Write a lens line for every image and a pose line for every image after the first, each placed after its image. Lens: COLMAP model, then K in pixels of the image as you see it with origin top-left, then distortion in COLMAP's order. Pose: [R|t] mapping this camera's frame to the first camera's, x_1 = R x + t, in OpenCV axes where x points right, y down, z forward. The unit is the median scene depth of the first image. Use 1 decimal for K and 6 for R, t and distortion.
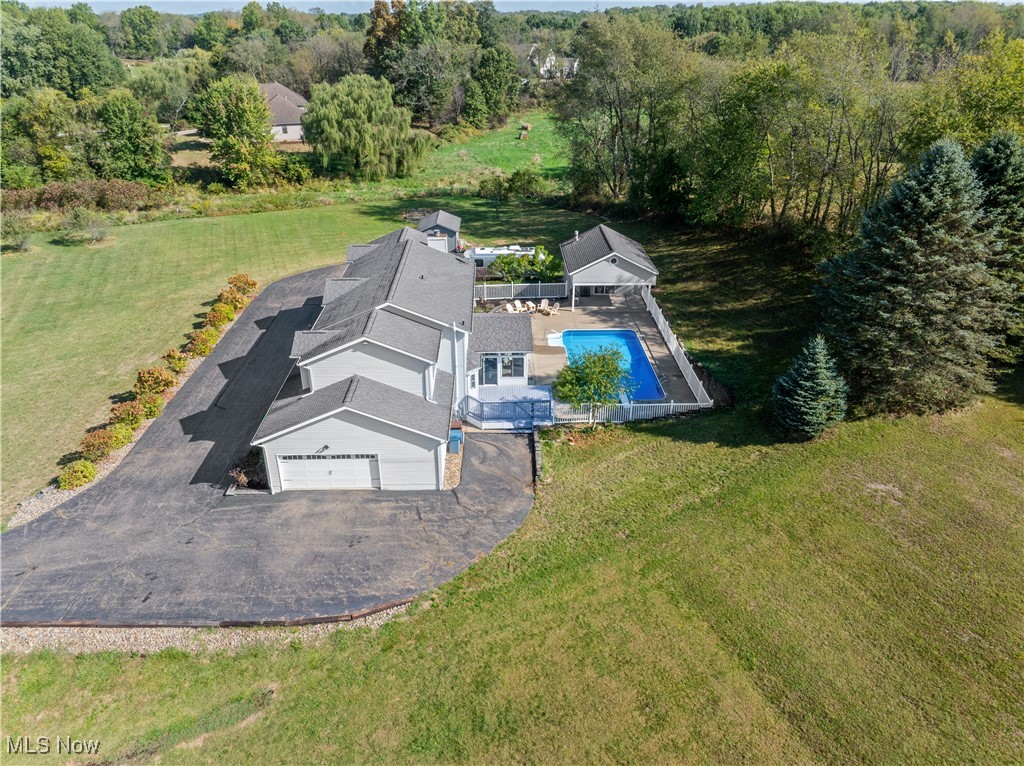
lens RADIAL K [[718.7, 0, 512.0], [0, 718.7, 383.0], [0, 0, 1]] dist [-0.063182, 0.034651]
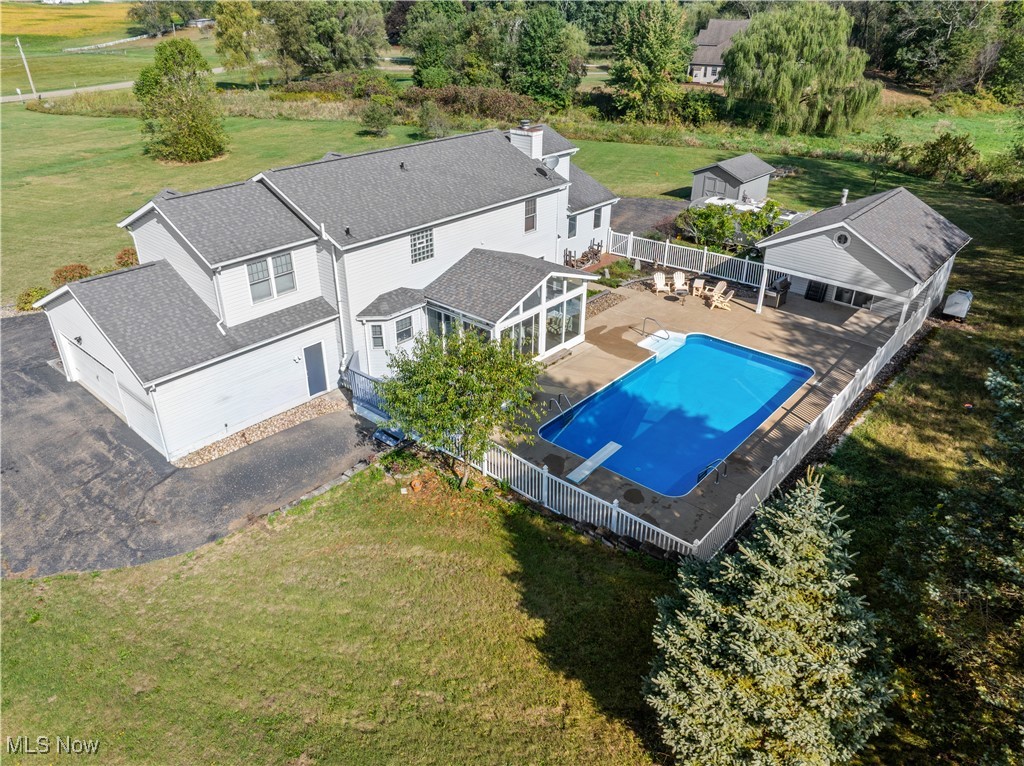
lens RADIAL K [[718.7, 0, 512.0], [0, 718.7, 383.0], [0, 0, 1]] dist [-0.063182, 0.034651]
pose [[0.732656, 0.327057, -0.596866, 0.164493], [-0.313660, 0.940544, 0.130358, -0.032425], [0.604014, 0.091706, 0.791680, 0.234419]]
